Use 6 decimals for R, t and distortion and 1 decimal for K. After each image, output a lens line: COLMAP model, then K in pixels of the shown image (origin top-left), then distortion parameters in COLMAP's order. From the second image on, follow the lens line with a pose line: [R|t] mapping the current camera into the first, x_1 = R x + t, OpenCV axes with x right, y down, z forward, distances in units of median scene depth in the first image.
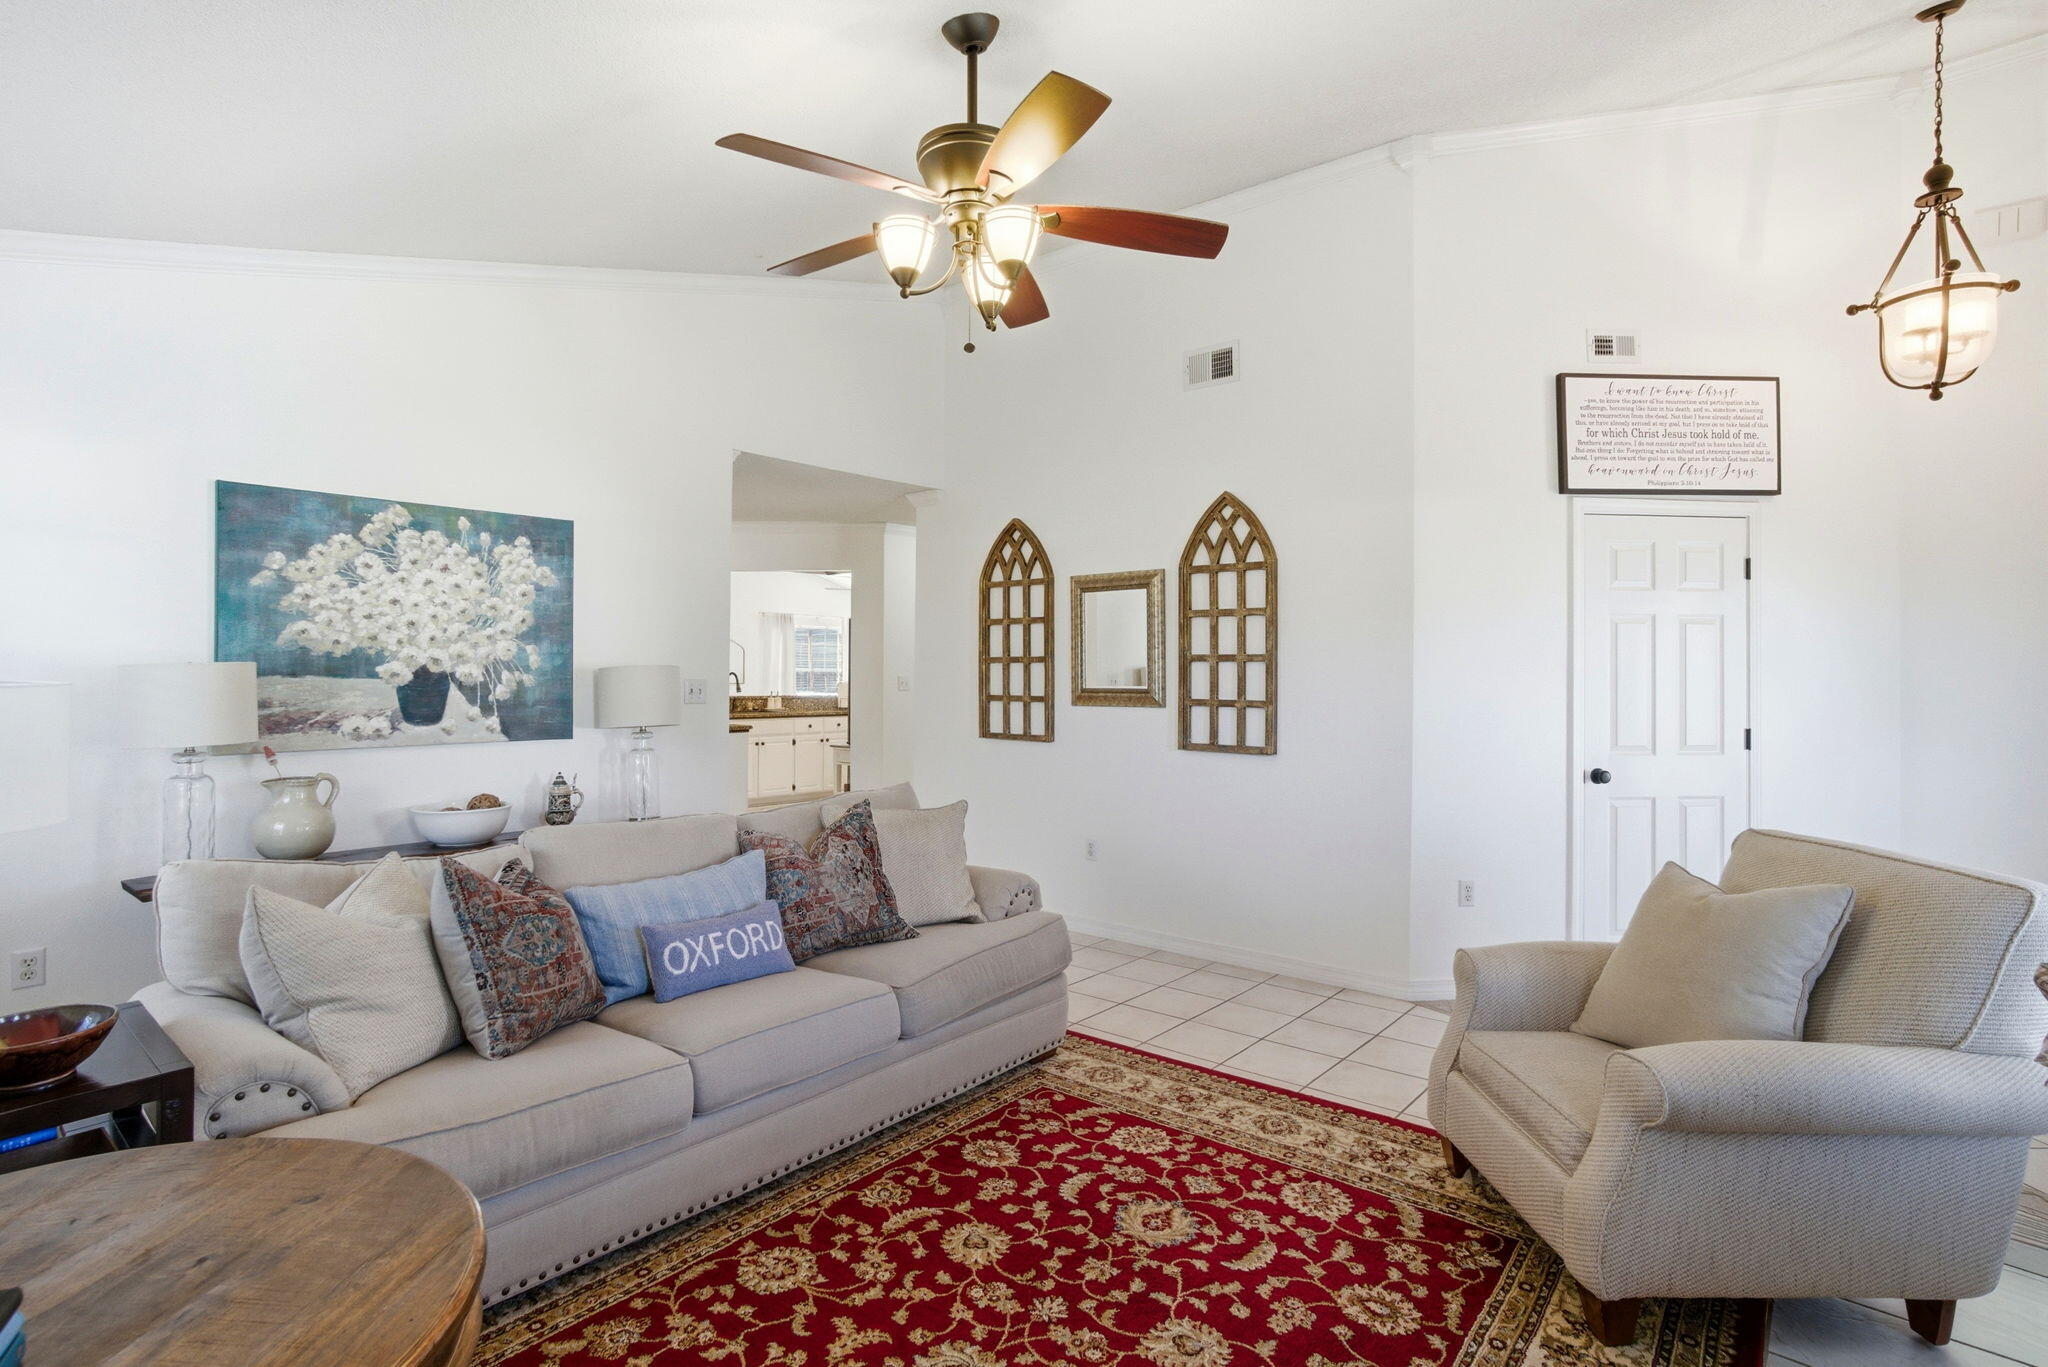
lens RADIAL K [[1020.5, 0, 1031.3], [0, 1020.5, 679.6], [0, 0, 1]] dist [0.004276, 0.000785]
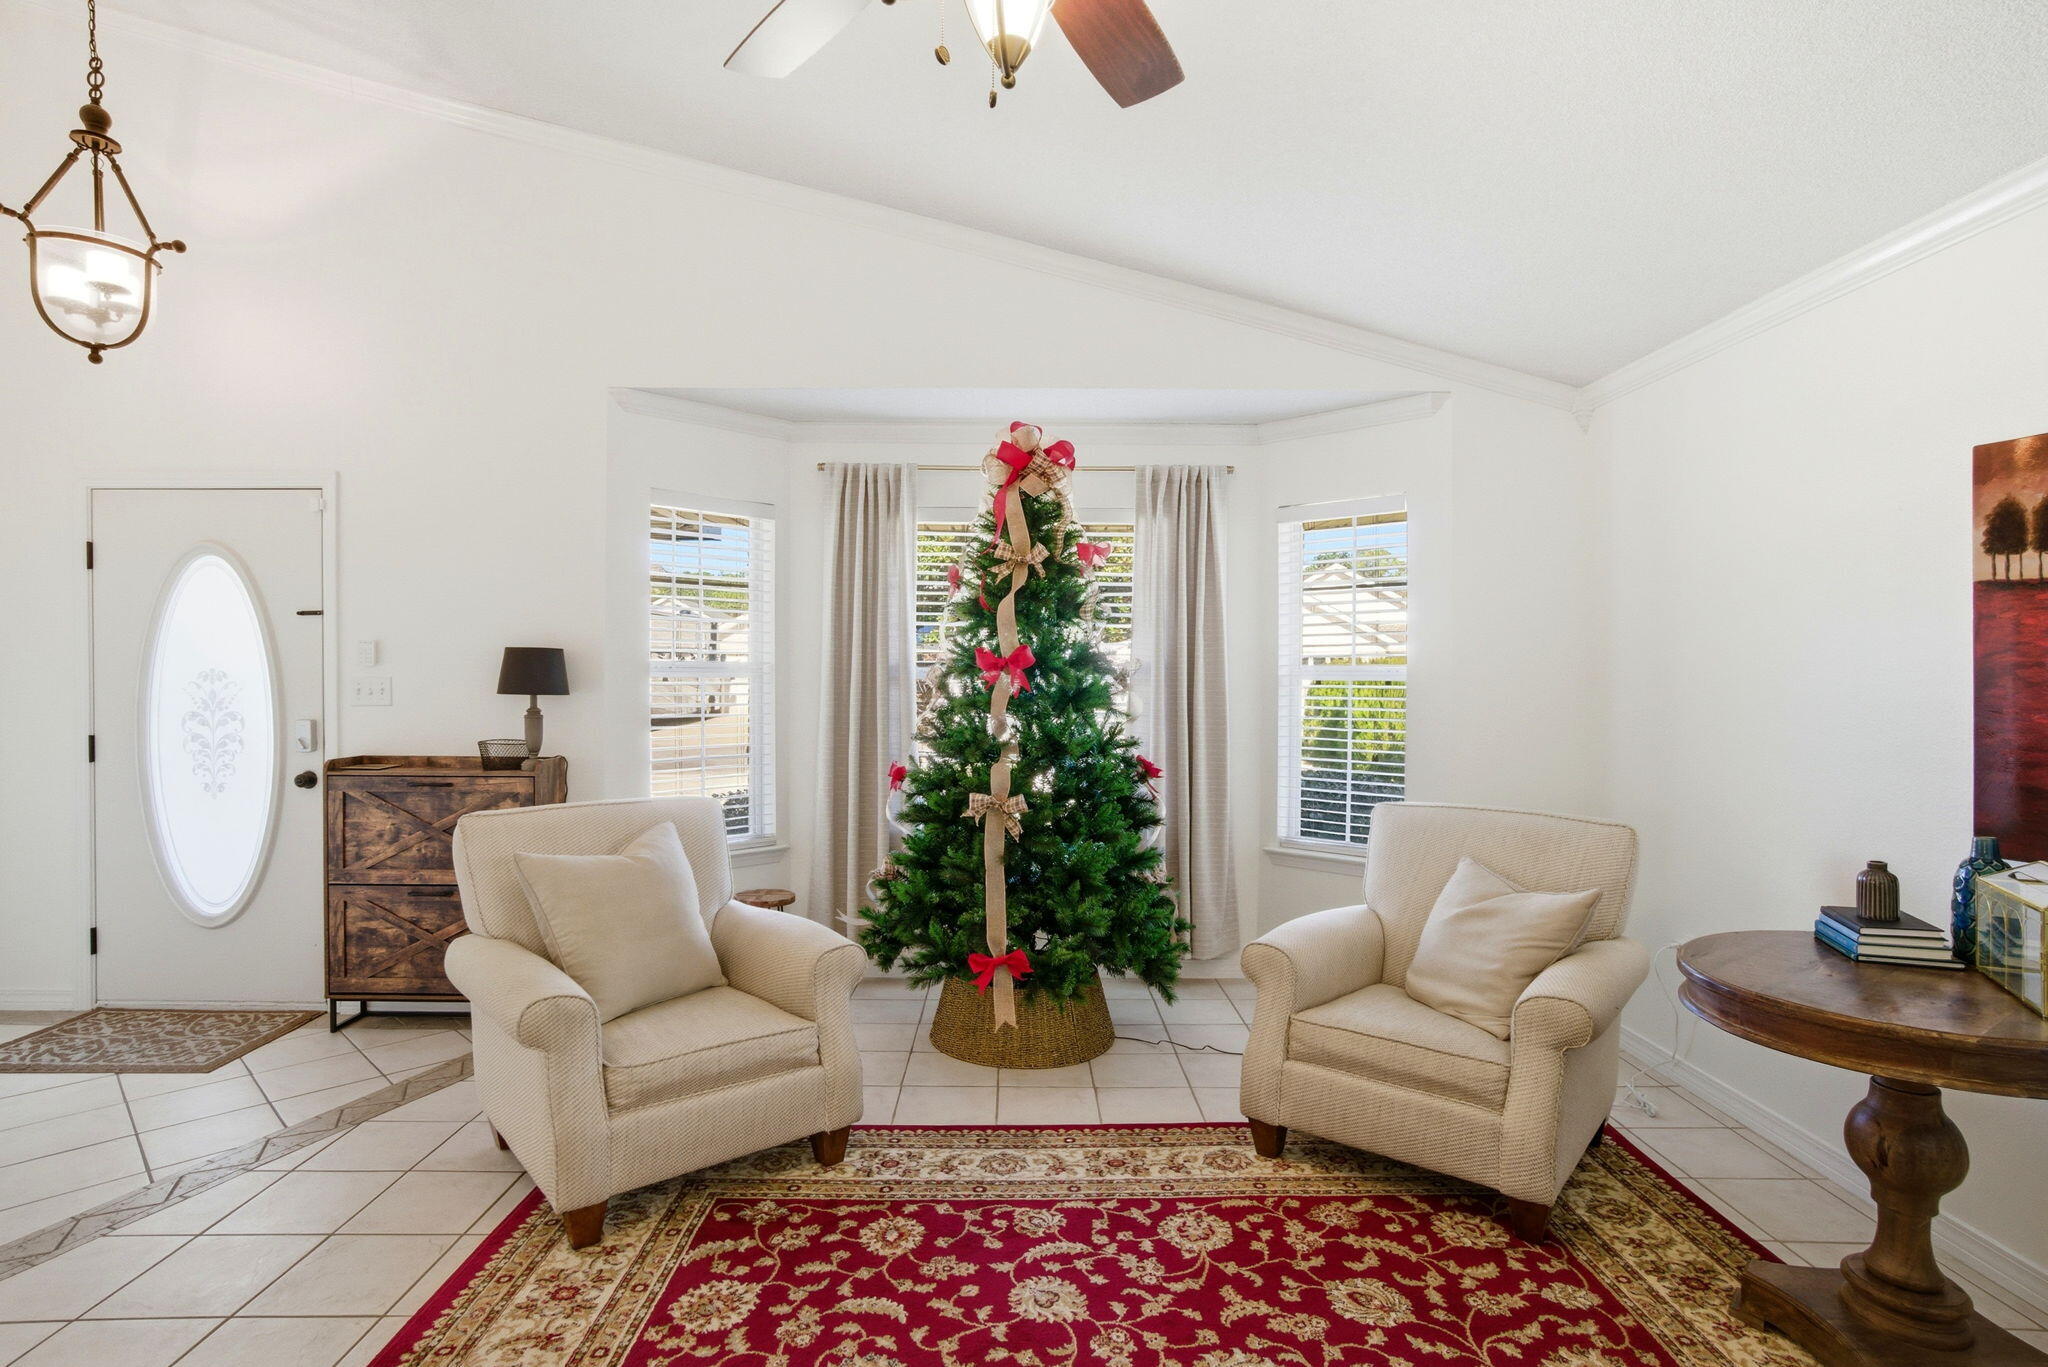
lens RADIAL K [[1020.5, 0, 1028.0], [0, 1020.5, 682.9], [0, 0, 1]] dist [0.004276, 0.000785]
pose [[-0.632430, -0.018378, 0.774399, -0.569772], [-0.013321, 0.999829, 0.012849, -0.014376], [-0.774503, -0.002190, -0.632567, 1.462888]]
